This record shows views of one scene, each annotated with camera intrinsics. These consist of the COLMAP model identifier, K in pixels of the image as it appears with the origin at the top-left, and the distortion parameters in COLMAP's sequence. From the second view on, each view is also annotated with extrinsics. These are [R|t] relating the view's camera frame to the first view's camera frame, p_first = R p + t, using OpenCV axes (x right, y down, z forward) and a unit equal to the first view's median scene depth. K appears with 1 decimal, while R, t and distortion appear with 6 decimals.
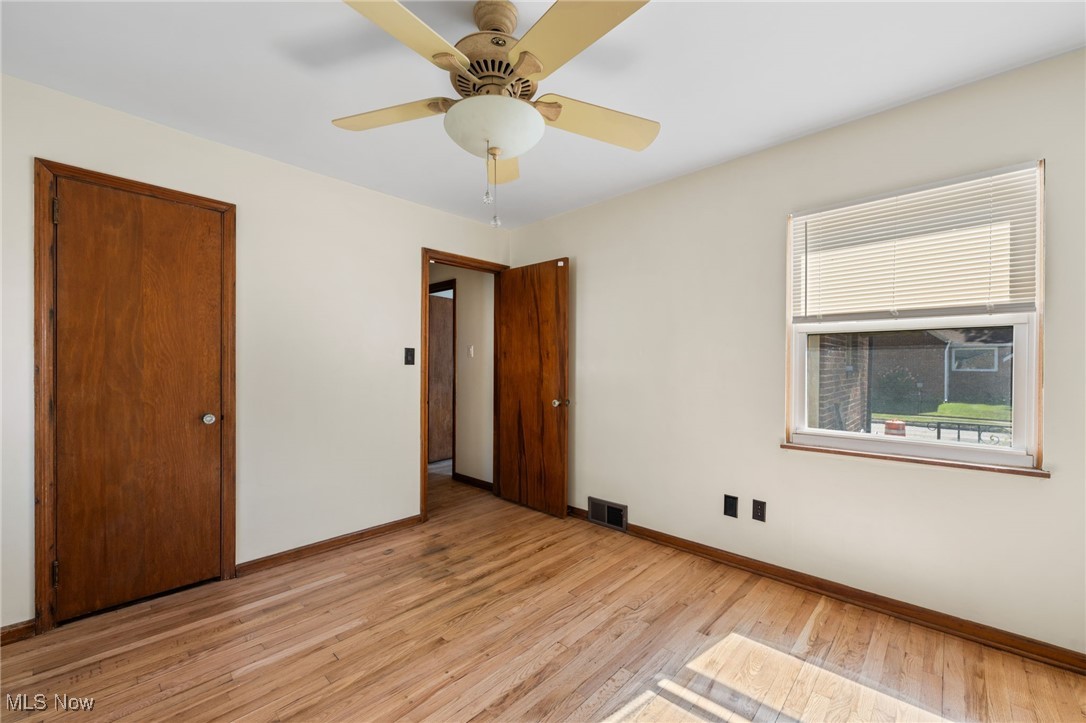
lens RADIAL K [[430.6, 0, 542.6], [0, 430.6, 366.5], [0, 0, 1]] dist [0.002547, 0.000304]
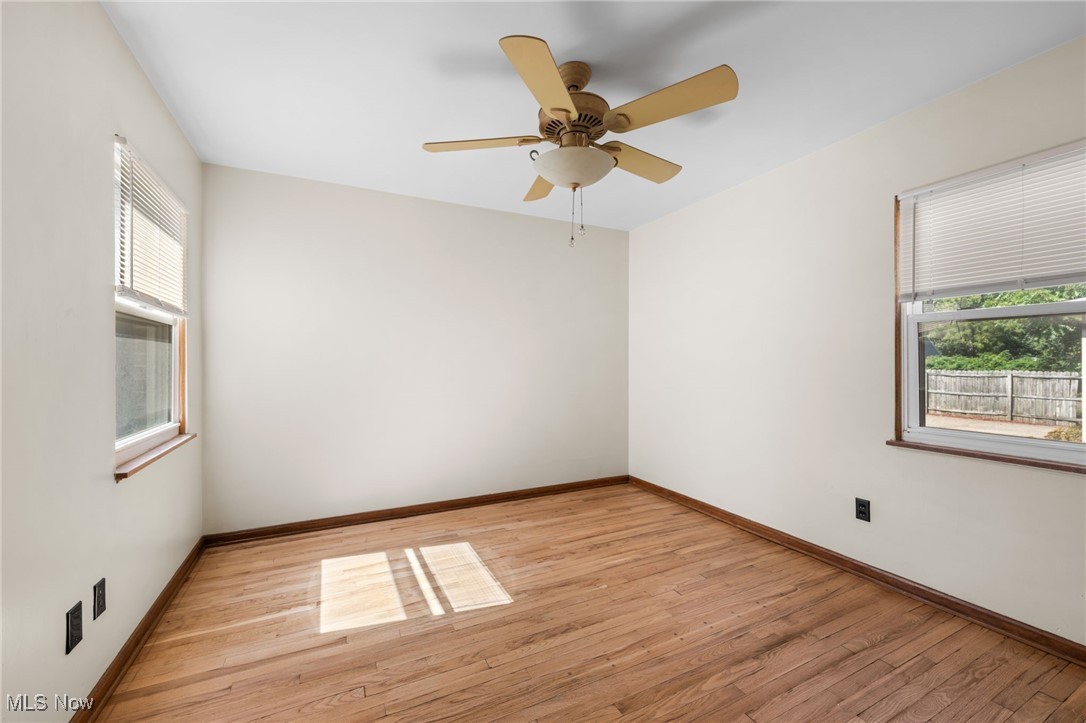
lens RADIAL K [[430.6, 0, 543.1], [0, 430.6, 362.5], [0, 0, 1]] dist [0.002547, 0.000304]
pose [[-0.938410, 0.000009, 0.345524, -0.411784], [-0.000879, 0.999997, -0.002415, 0.013631], [-0.345523, -0.002570, -0.938407, 1.983440]]
